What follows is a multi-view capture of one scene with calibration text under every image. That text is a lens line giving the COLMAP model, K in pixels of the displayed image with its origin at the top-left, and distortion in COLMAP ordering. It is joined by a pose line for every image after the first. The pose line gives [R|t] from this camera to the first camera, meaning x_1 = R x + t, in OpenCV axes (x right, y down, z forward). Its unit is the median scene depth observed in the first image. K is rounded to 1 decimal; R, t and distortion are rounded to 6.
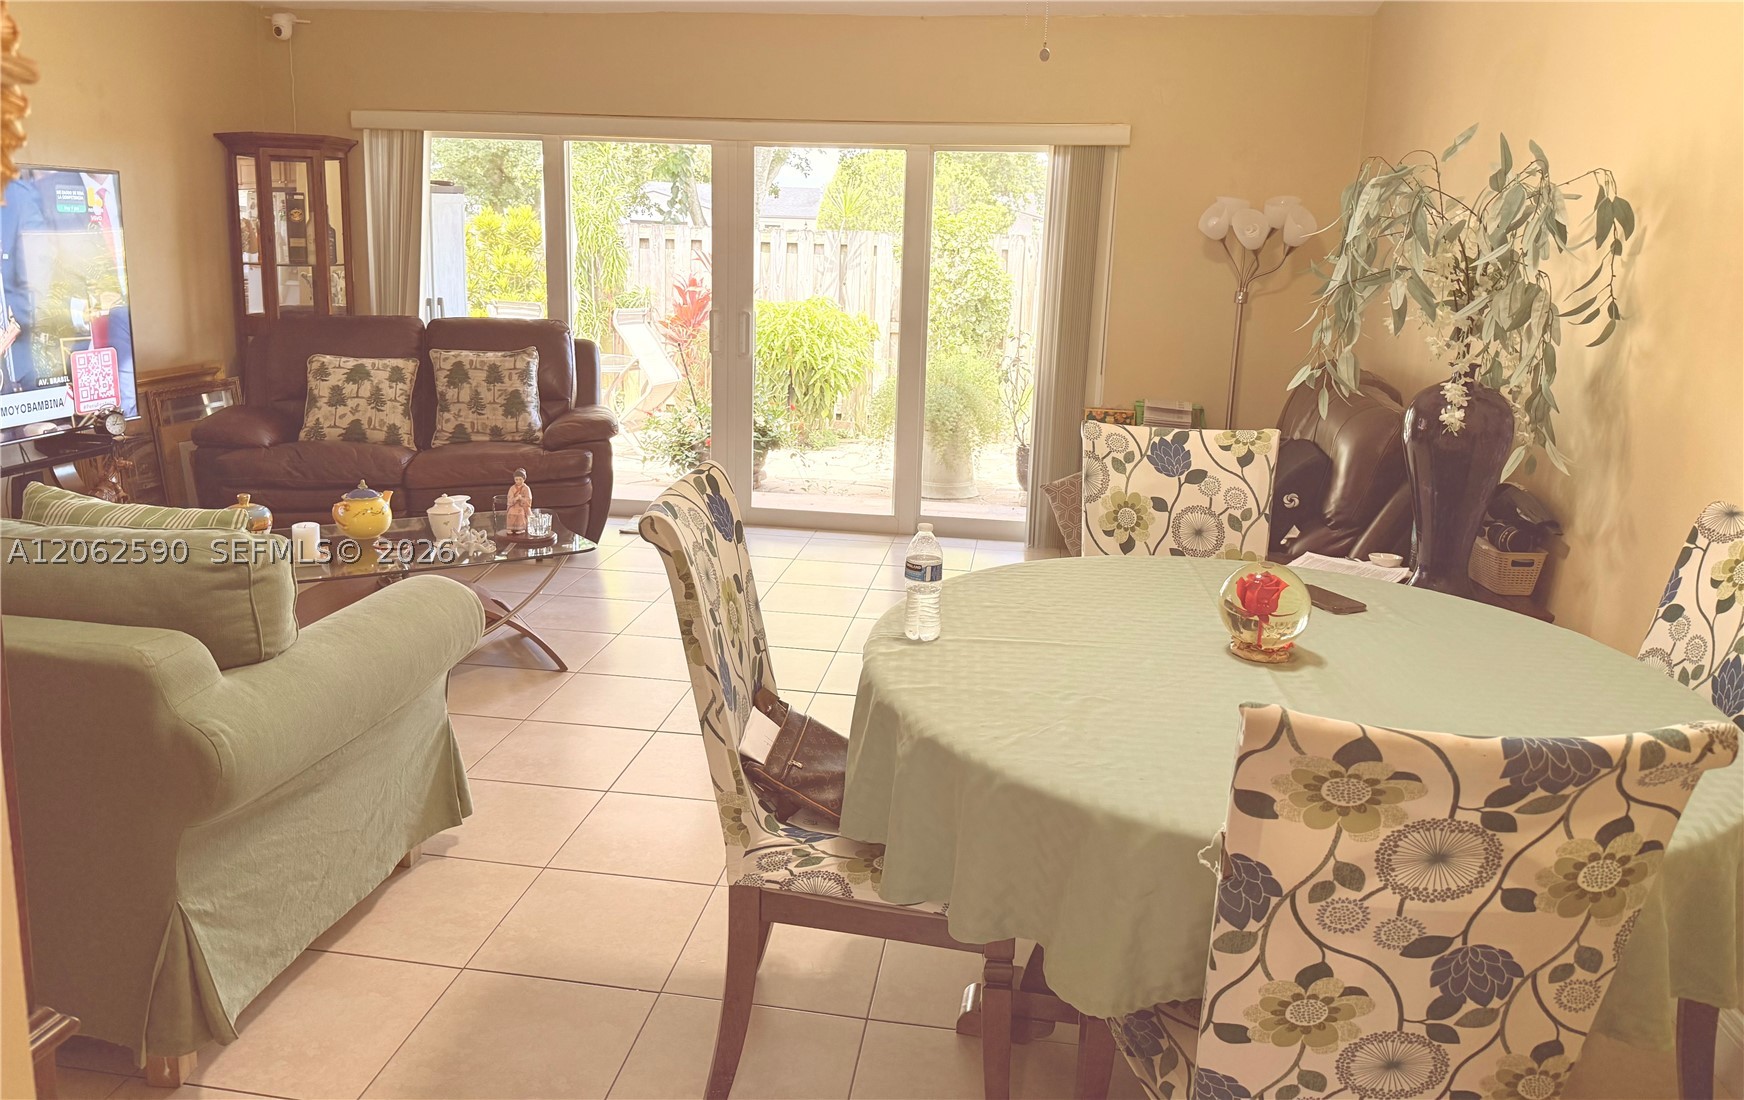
lens RADIAL K [[1235.7, 0, 862.9], [0, 1235.7, 465.8], [0, 0, 1]] dist [0.183824, -0.345070]
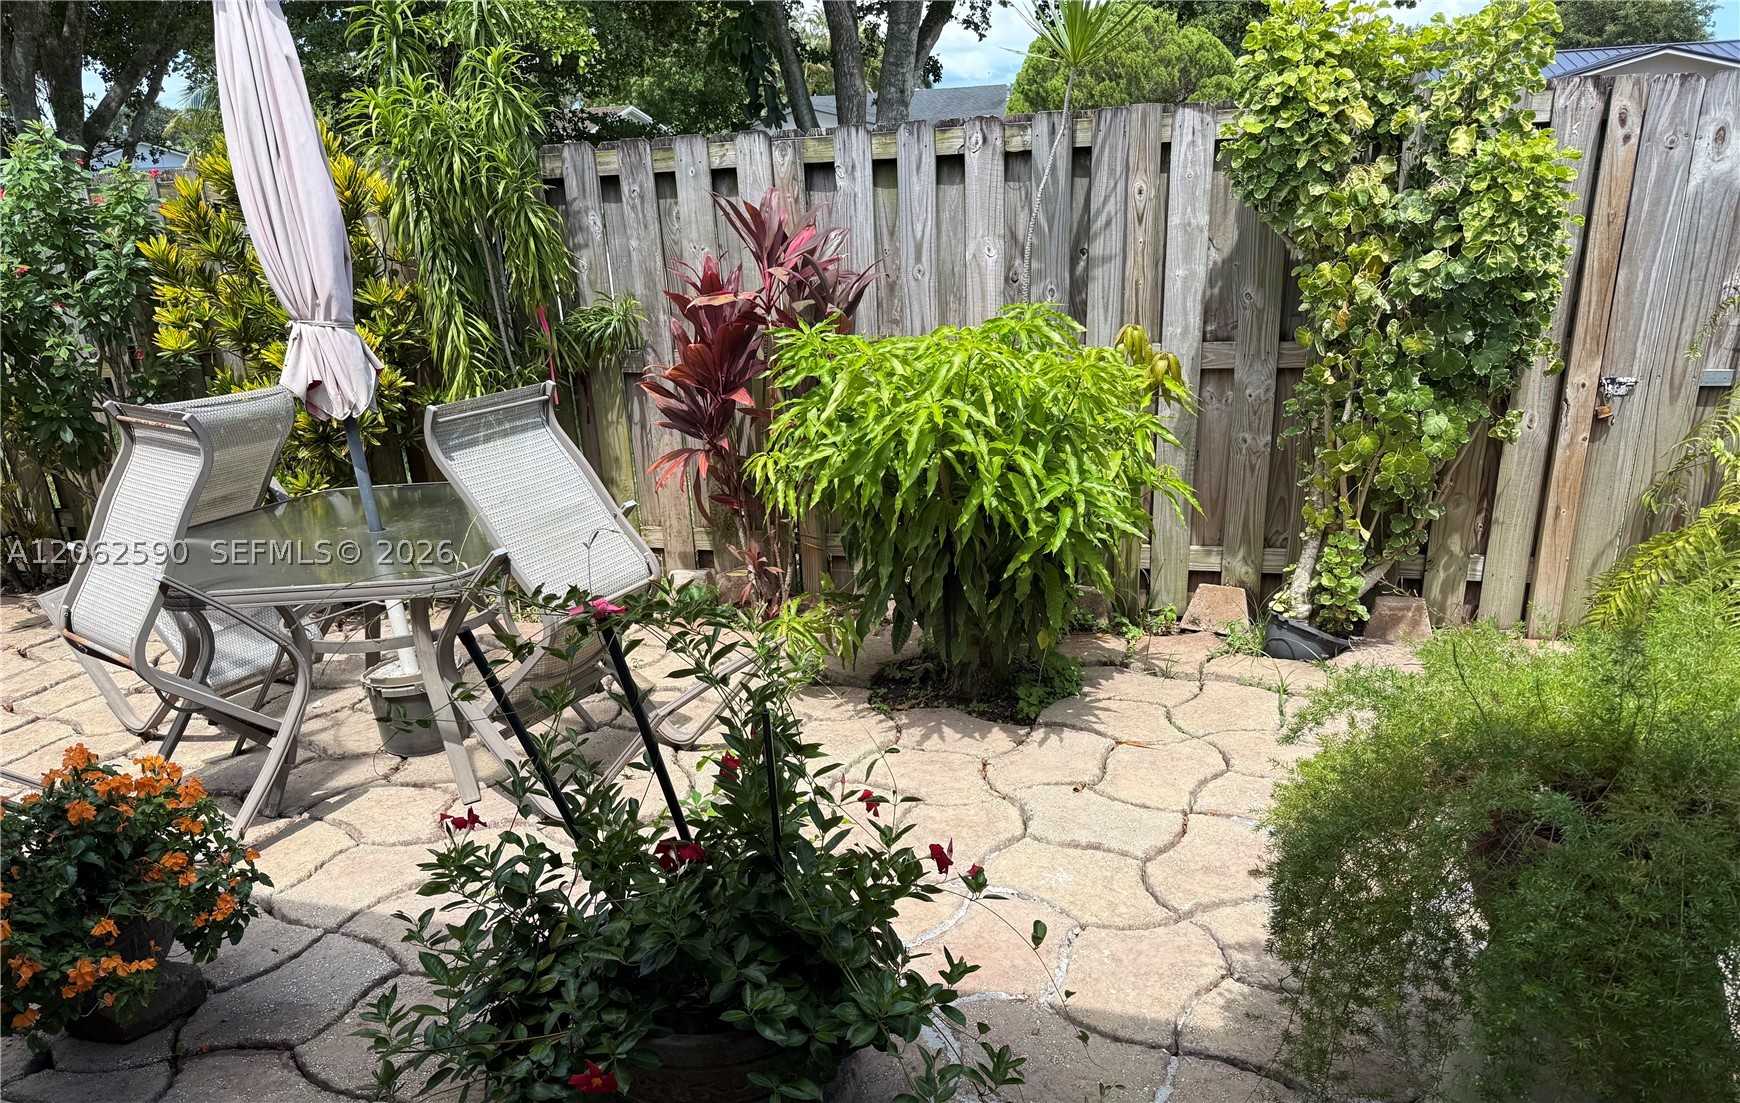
lens RADIAL K [[1246.2, 0, 844.2], [0, 1246.2, 664.5], [0, 0, 1]] dist [0.062931, -0.080217]
pose [[0.985674, -0.017419, -0.167761, -0.097181], [0.051282, 0.978513, 0.199705, -0.392016], [0.160678, -0.205447, 0.965388, 2.188776]]
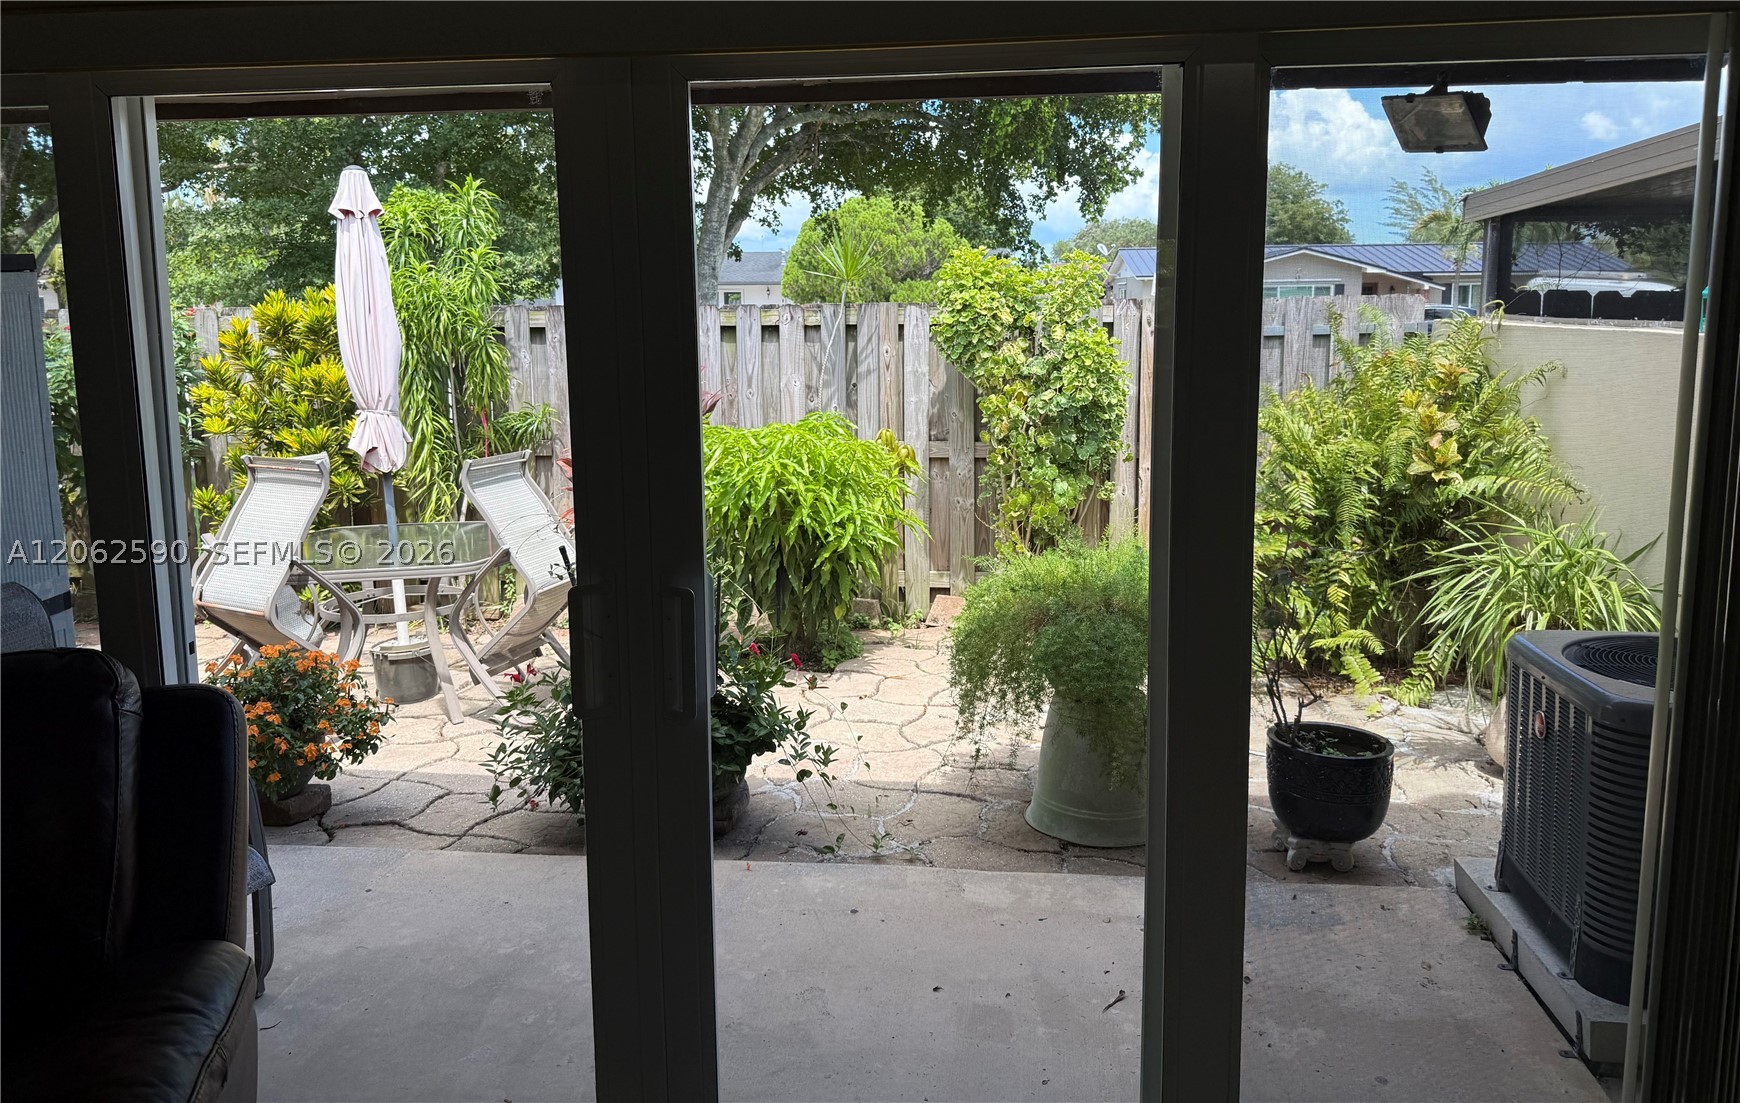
lens RADIAL K [[1232.8, 0, 860.9], [0, 1232.8, 467.5], [0, 0, 1]] dist [0.183824, -0.345070]
pose [[0.998728, -0.042311, 0.027442, -0.118545], [0.043531, 0.998015, -0.045518, -0.292107], [-0.025461, 0.046655, 0.998587, 1.409562]]
